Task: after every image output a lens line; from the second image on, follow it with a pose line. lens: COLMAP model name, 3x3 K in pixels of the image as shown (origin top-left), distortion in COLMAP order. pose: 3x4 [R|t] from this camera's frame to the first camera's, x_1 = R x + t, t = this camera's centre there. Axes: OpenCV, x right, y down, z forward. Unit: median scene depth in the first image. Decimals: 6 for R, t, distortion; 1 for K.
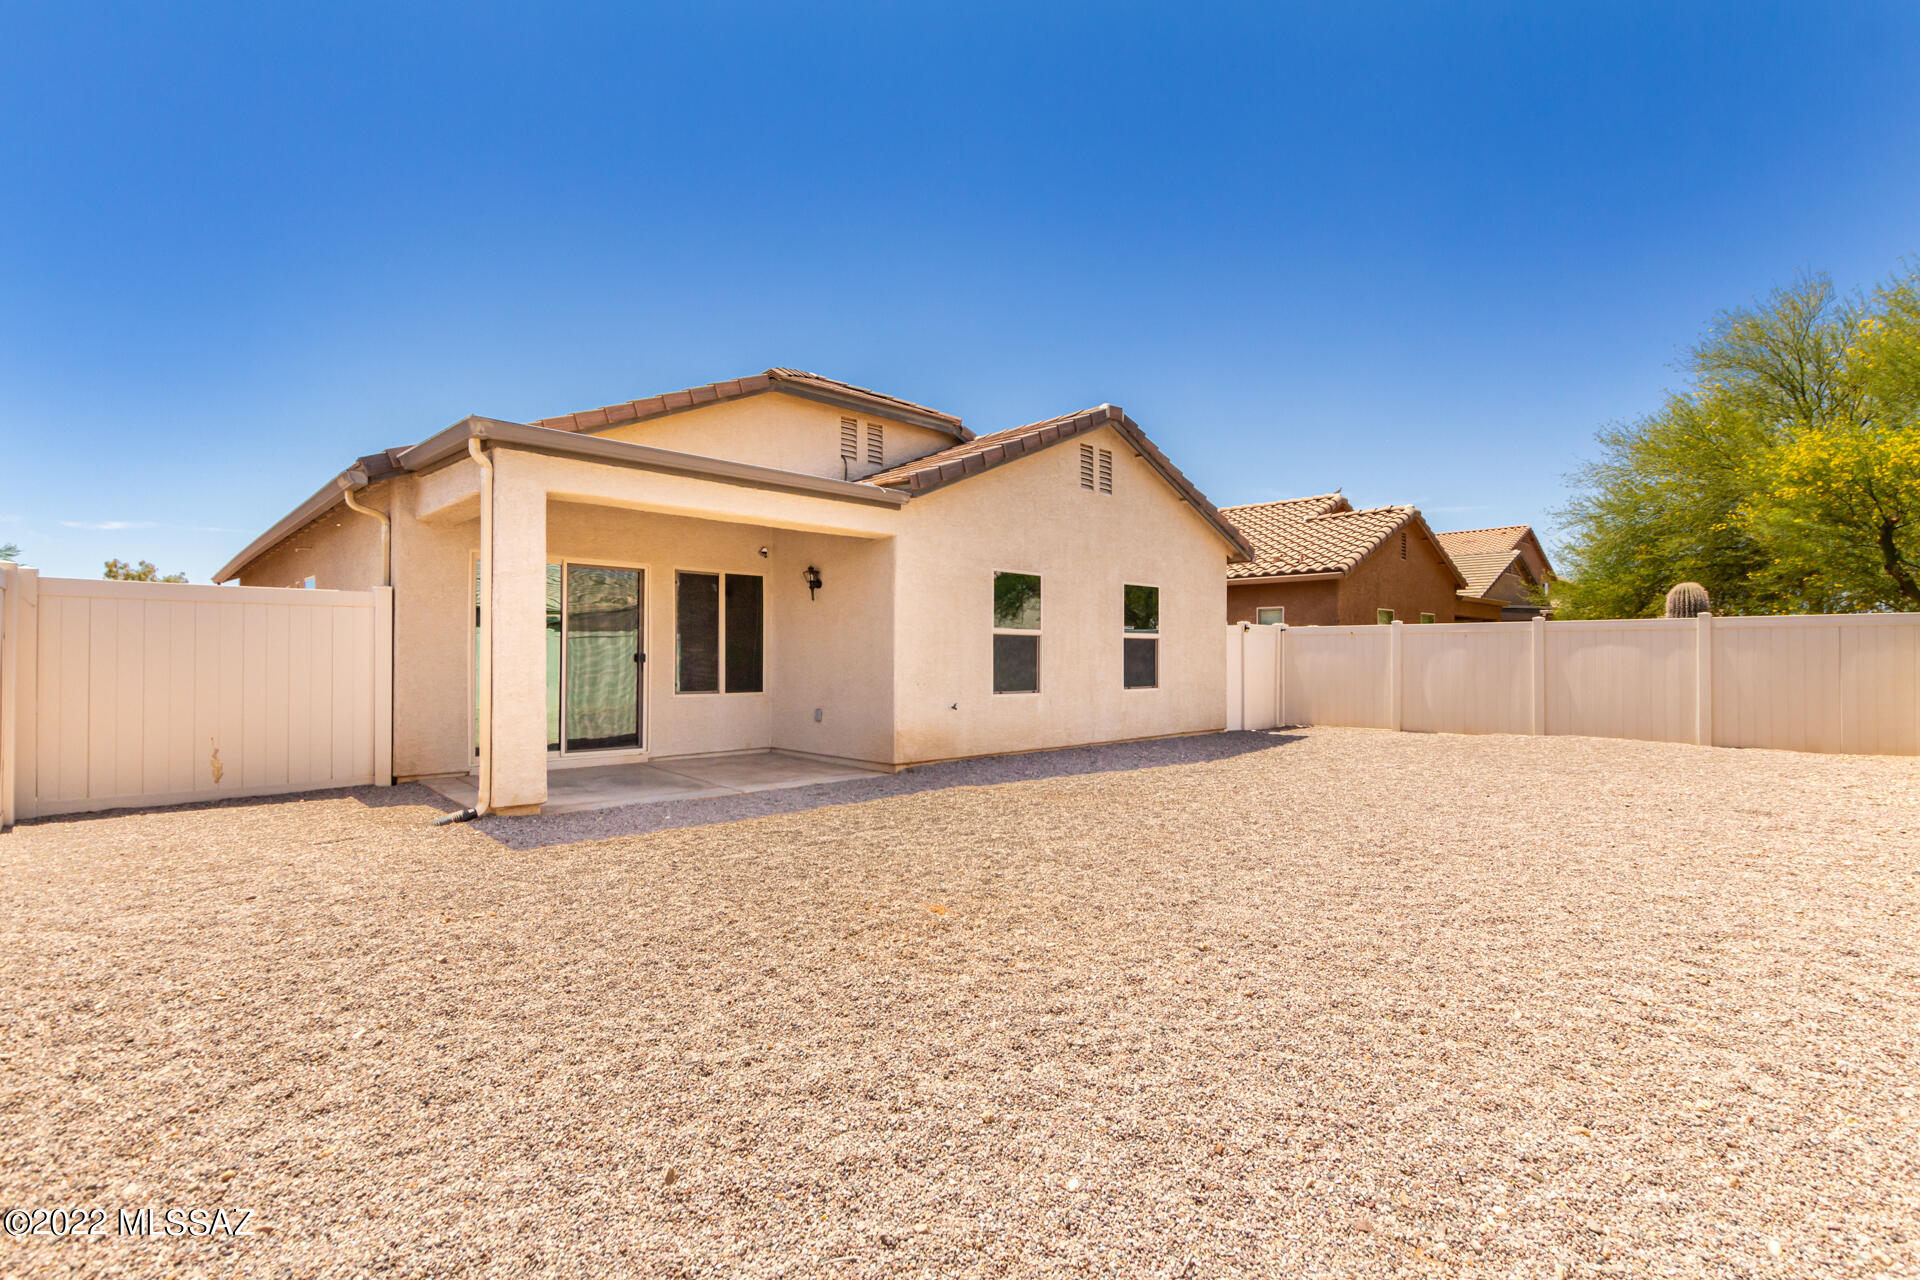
lens RADIAL K [[877.6, 0, 962.1], [0, 877.6, 646.6], [0, 0, 1]] dist [-0.000324, -0.000004]
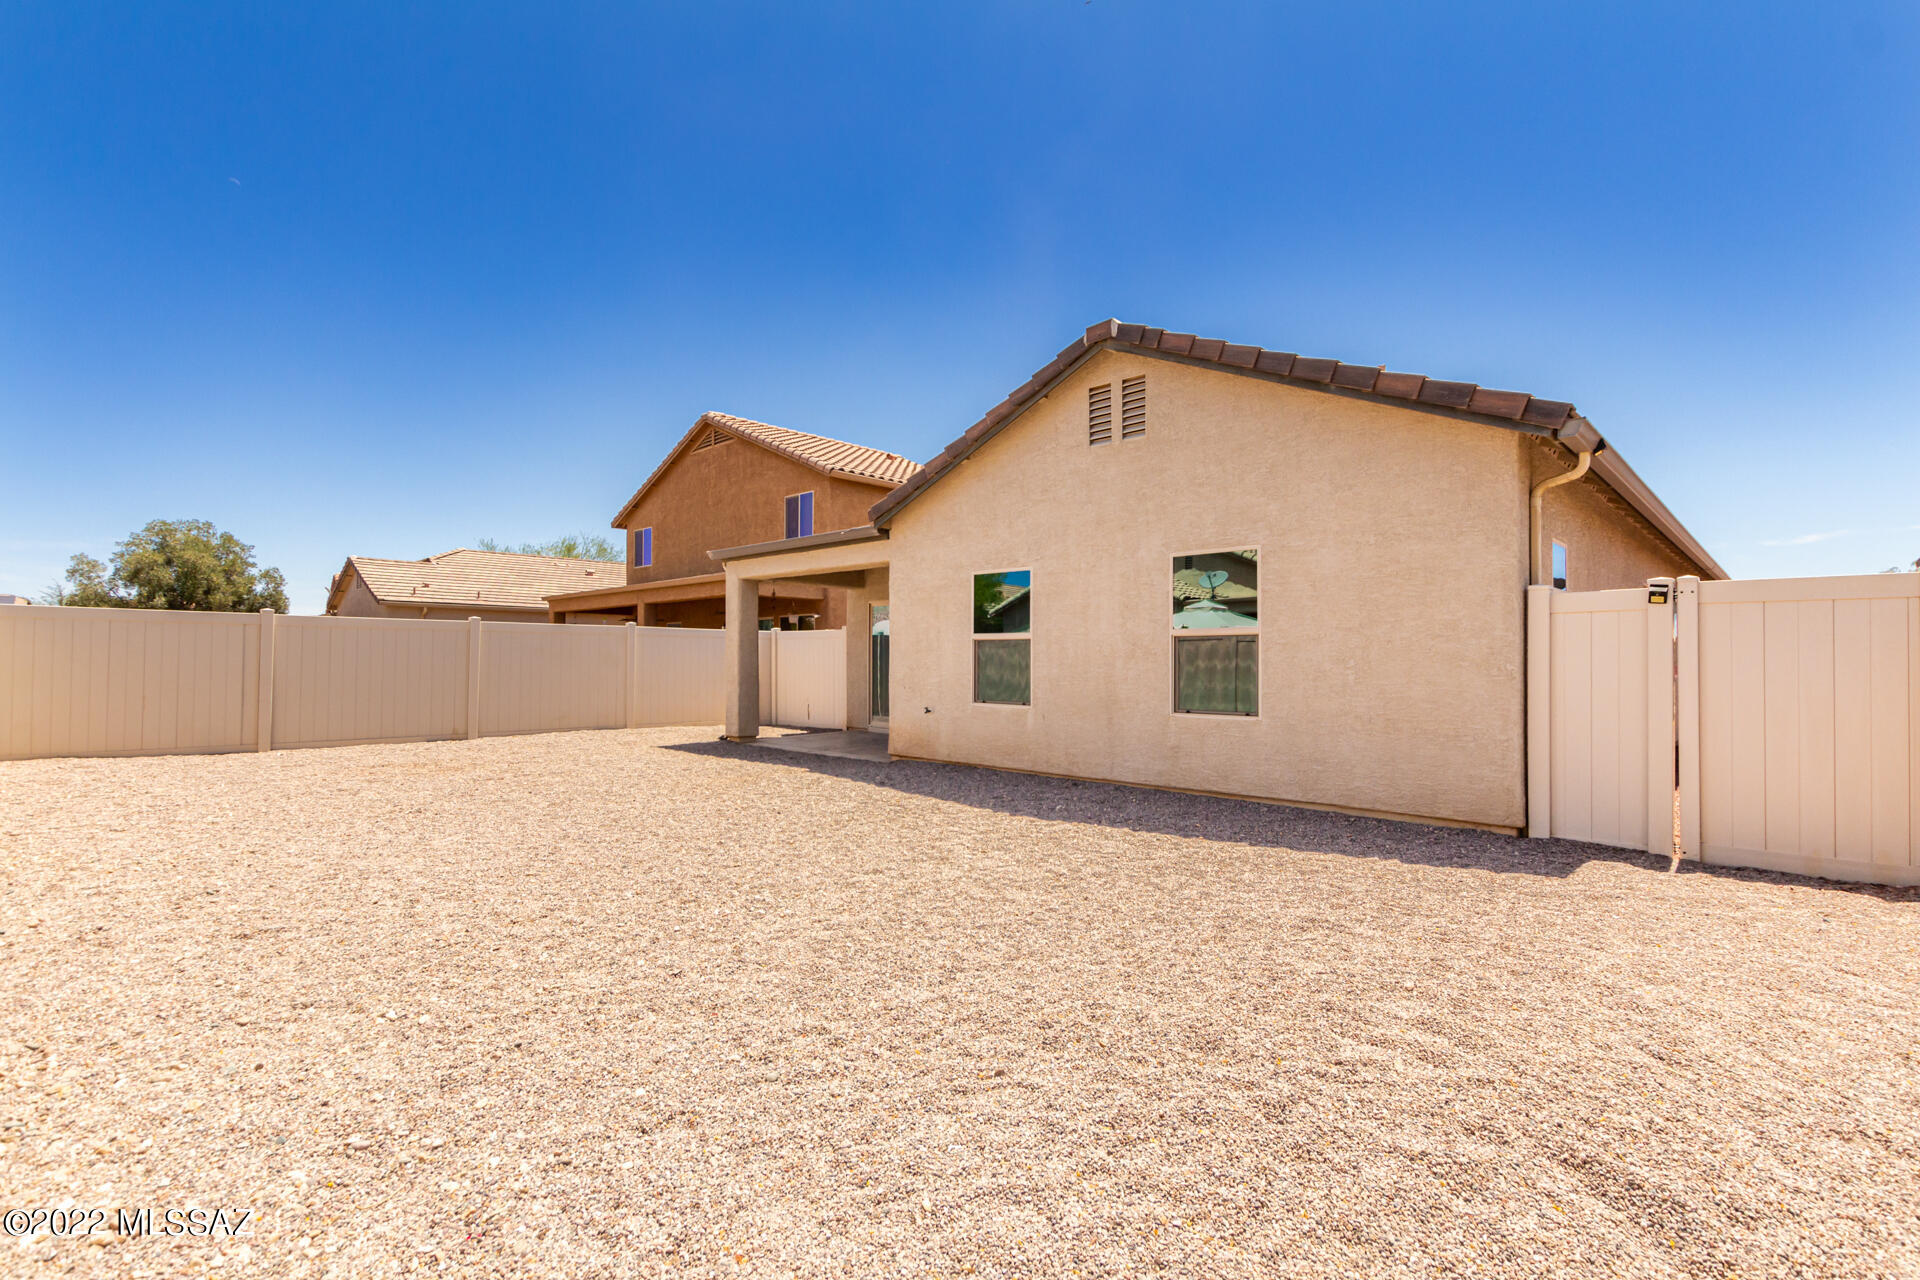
lens RADIAL K [[877.6, 0, 962.1], [0, 877.6, 648.8], [0, 0, 1]] dist [-0.000324, -0.000004]
pose [[0.037141, -0.016114, -0.999180, 0.916965], [0.008365, 0.999840, -0.015813, 0.009614], [0.999275, -0.007771, 0.037270, 0.870549]]
